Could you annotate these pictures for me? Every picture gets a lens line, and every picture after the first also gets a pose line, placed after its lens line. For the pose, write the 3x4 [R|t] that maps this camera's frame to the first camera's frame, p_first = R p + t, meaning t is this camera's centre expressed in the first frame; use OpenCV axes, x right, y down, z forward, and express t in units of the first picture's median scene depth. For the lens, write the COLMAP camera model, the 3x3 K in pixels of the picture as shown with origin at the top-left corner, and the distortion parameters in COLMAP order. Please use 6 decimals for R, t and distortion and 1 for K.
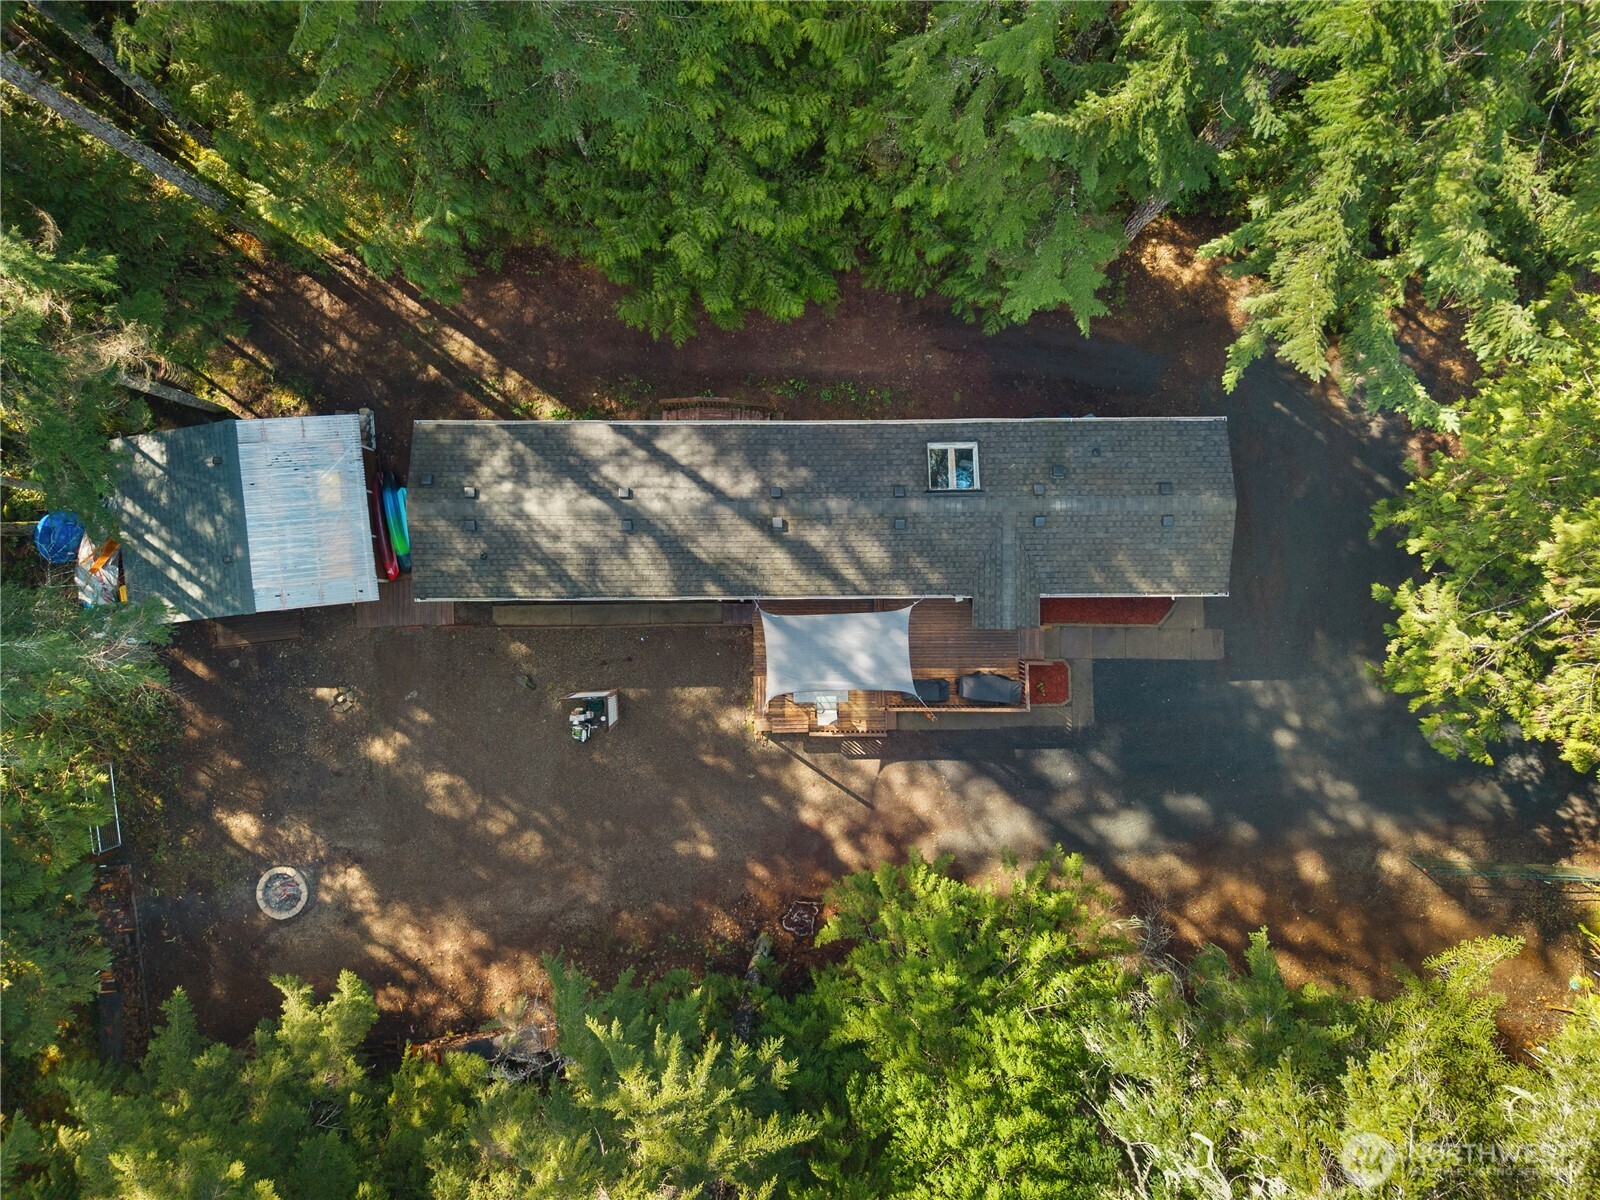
lens RADIAL K [[1130.0, 0, 800.0], [0, 1130.0, 600.0], [0, 0, 1]] dist [-0.039492, 0.000460]
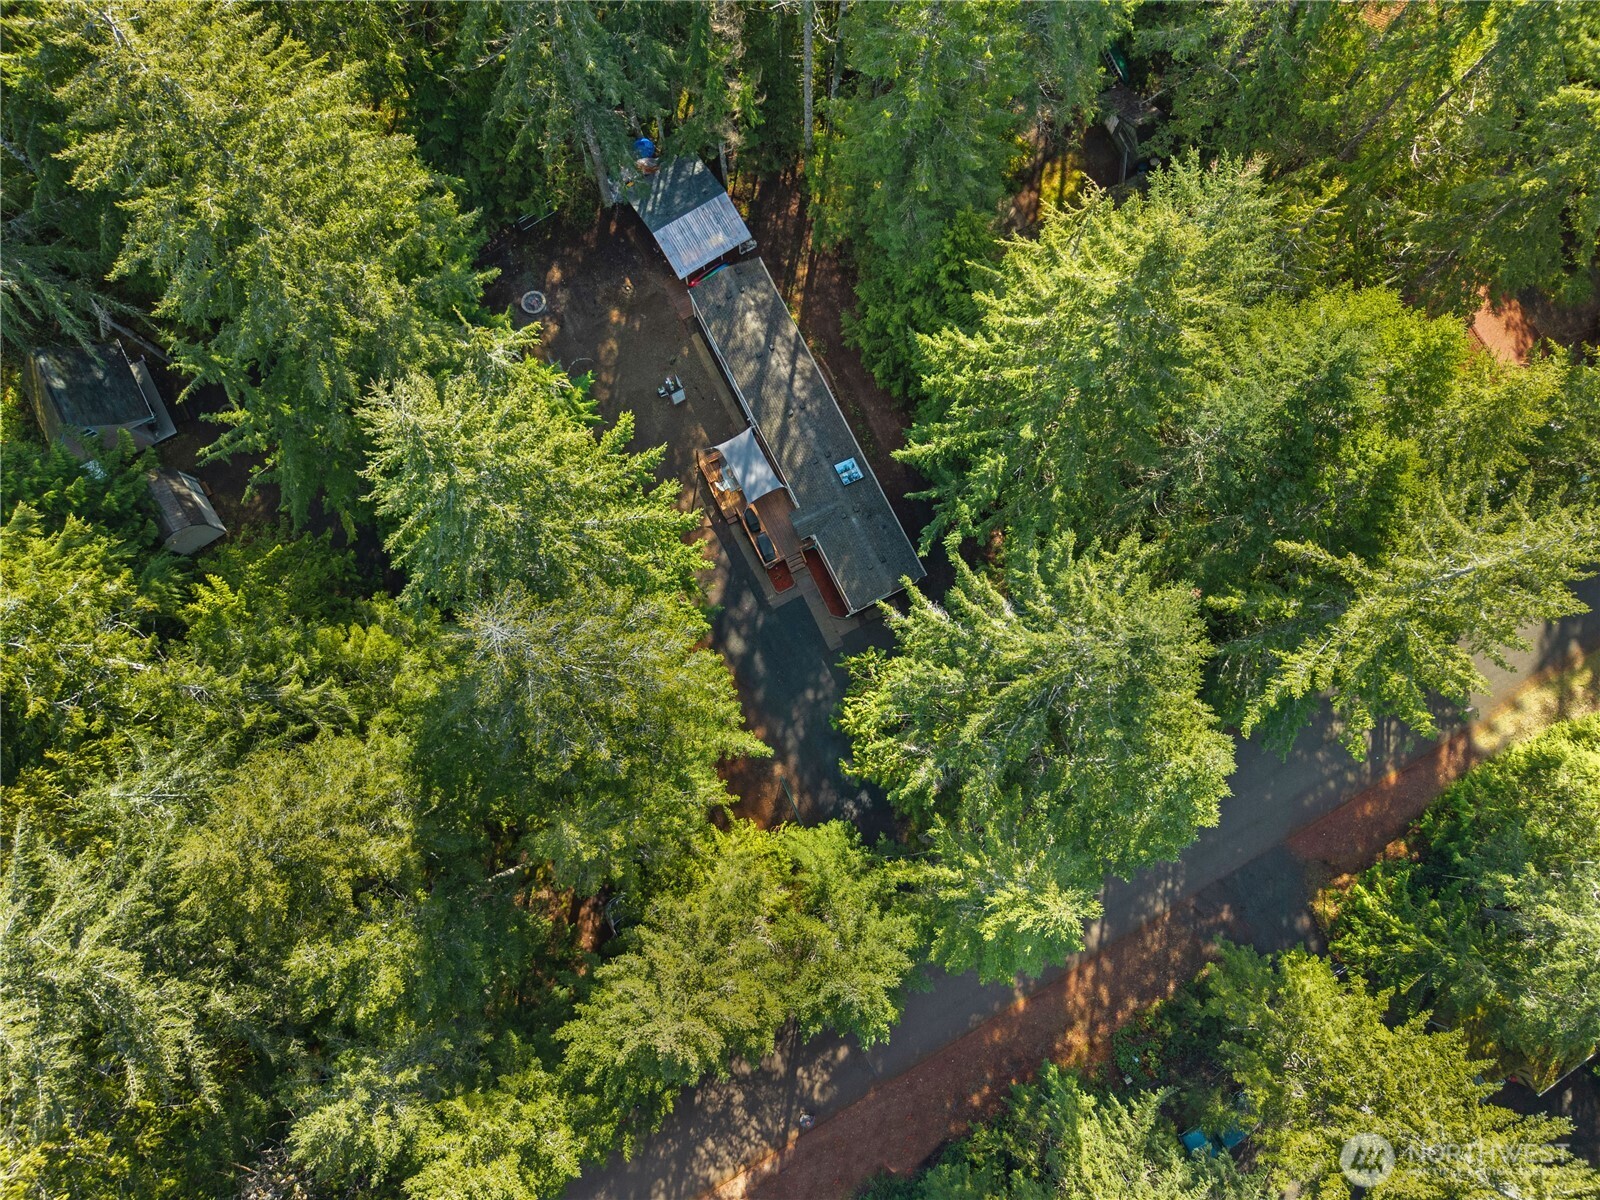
lens RADIAL K [[1130.0, 0, 800.0], [0, 1130.0, 600.0], [0, 0, 1]] dist [-0.039492, 0.000460]
pose [[0.447738, 0.880229, -0.157251, 0.645772], [-0.894120, 0.438988, -0.088535, 0.267864], [-0.008900, 0.180242, 0.983582, -1.089546]]
